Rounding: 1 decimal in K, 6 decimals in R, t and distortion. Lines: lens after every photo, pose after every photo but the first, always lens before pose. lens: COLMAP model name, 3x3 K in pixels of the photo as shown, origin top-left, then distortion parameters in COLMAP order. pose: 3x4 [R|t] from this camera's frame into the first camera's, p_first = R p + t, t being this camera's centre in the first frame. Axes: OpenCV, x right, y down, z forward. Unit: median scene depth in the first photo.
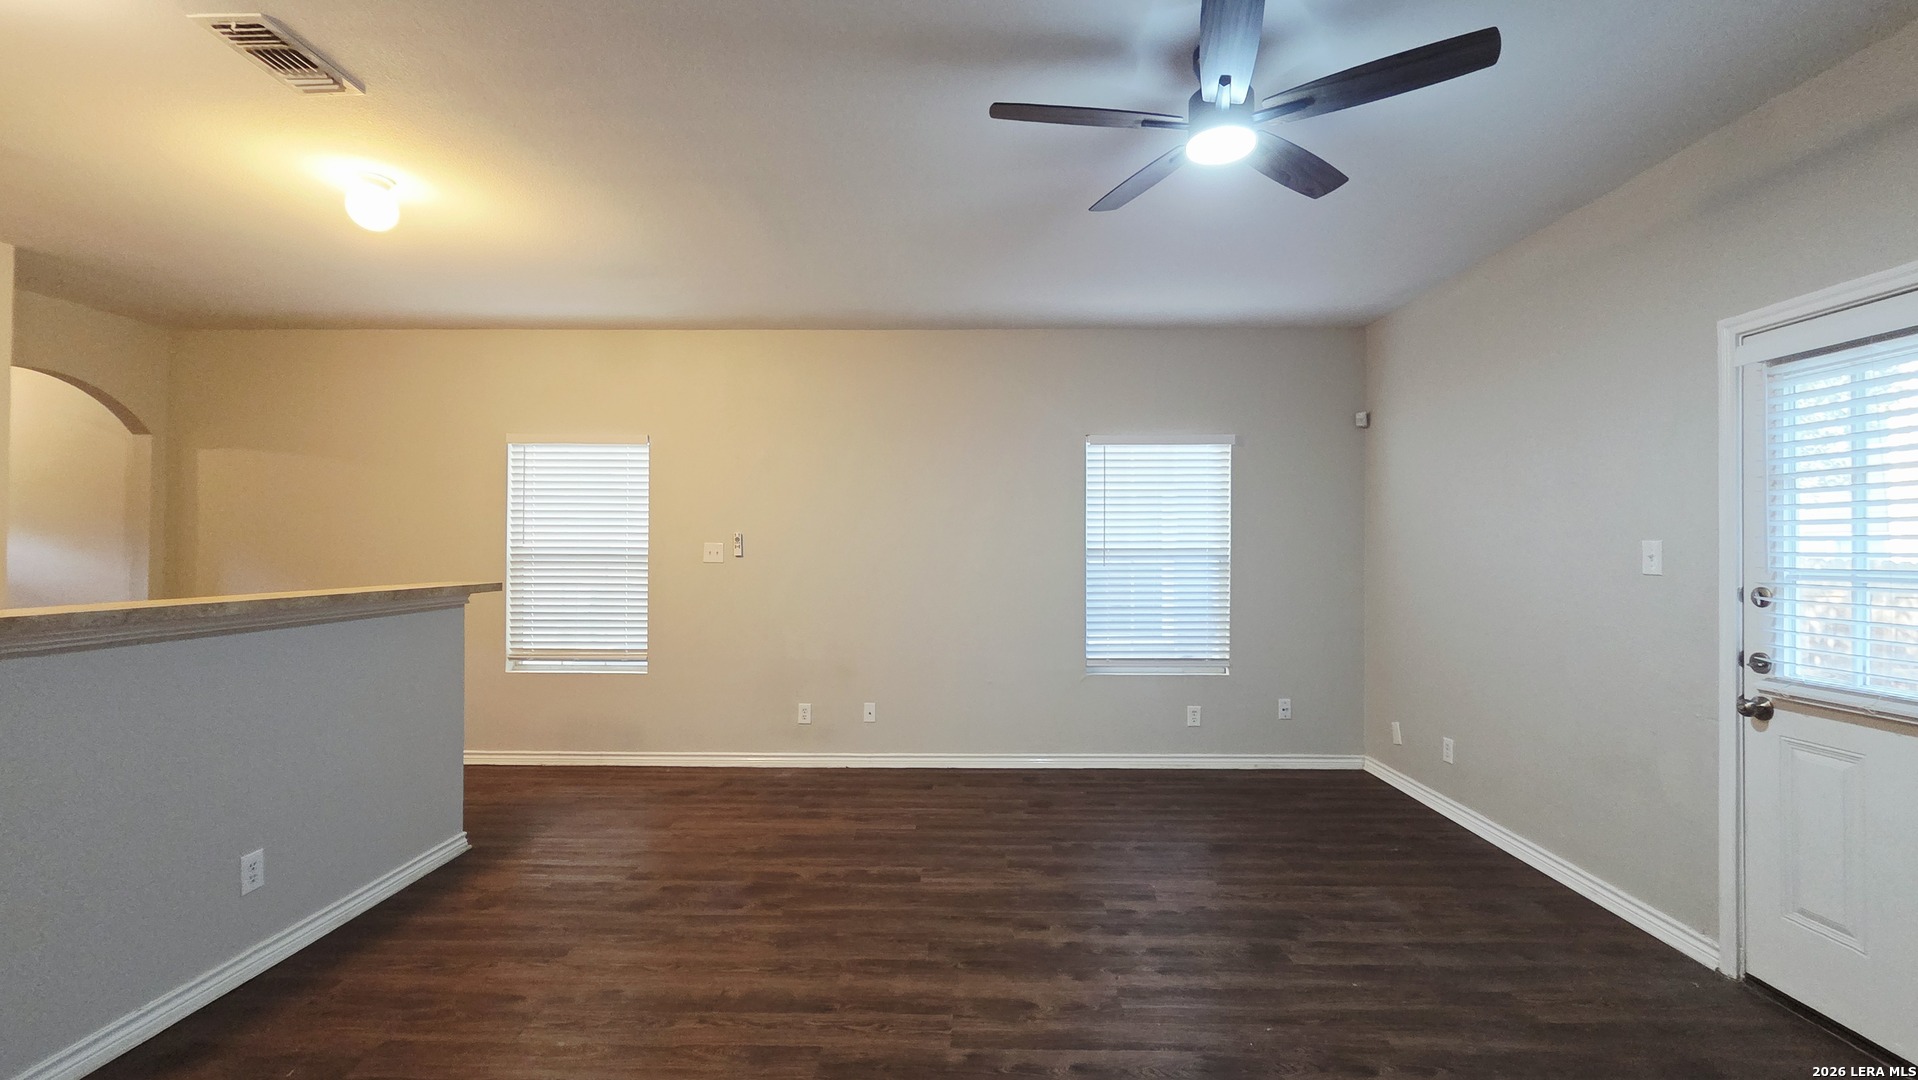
lens RADIAL K [[781.5, 0, 965.0], [0, 781.5, 541.0], [0, 0, 1]] dist [-0.003016, -0.000286]
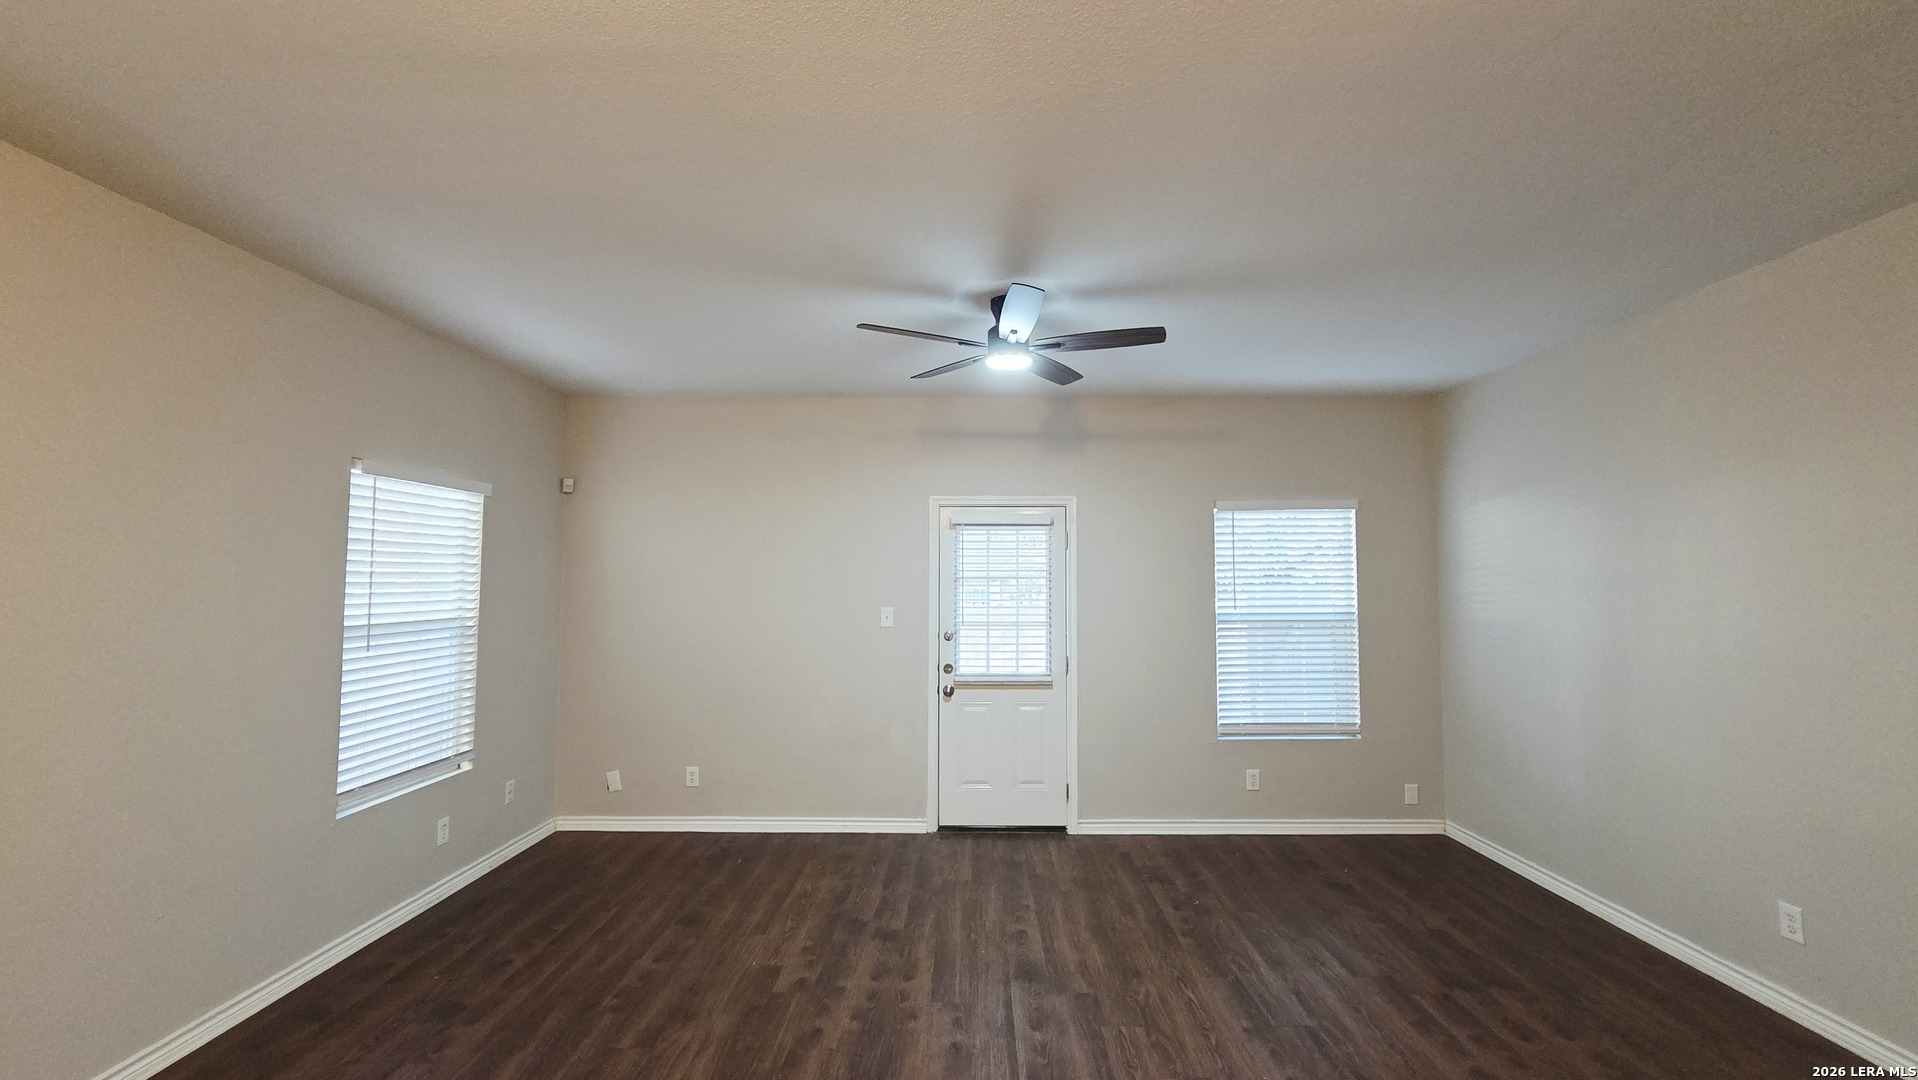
lens RADIAL K [[781.5, 0, 965.0], [0, 781.5, 541.0], [0, 0, 1]] dist [-0.003016, -0.000286]
pose [[-0.006672, 0.052290, 0.998610, -0.745309], [-0.011639, 0.998560, -0.052365, -0.050196], [-0.999910, -0.011972, -0.006053, 0.691958]]
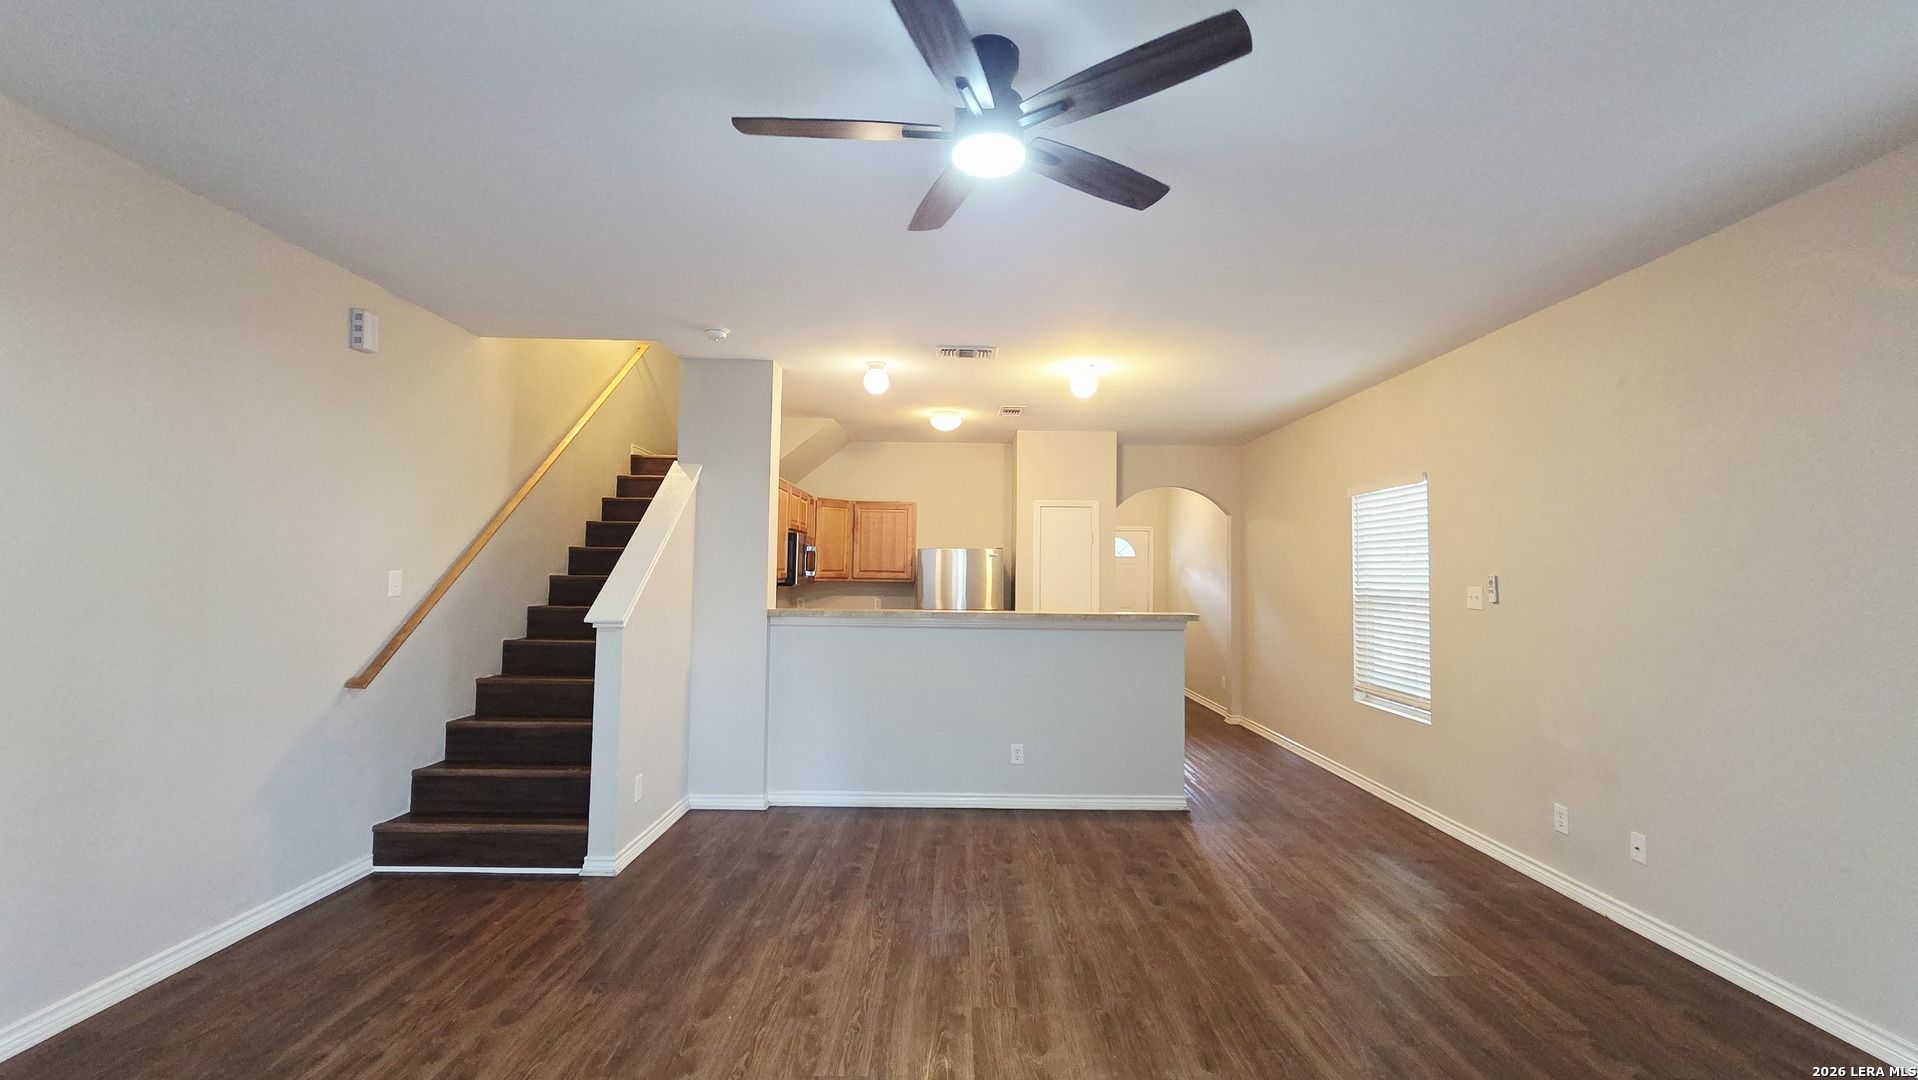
lens RADIAL K [[774.1, 0, 958.4], [0, 774.1, 535.5], [0, 0, 1]] dist [0.000133, 0.000046]
pose [[0.024722, -0.055994, -0.998125, 0.768982], [-0.001603, 0.998427, -0.056051, -0.007485], [0.999693, 0.002986, 0.024593, 0.599372]]
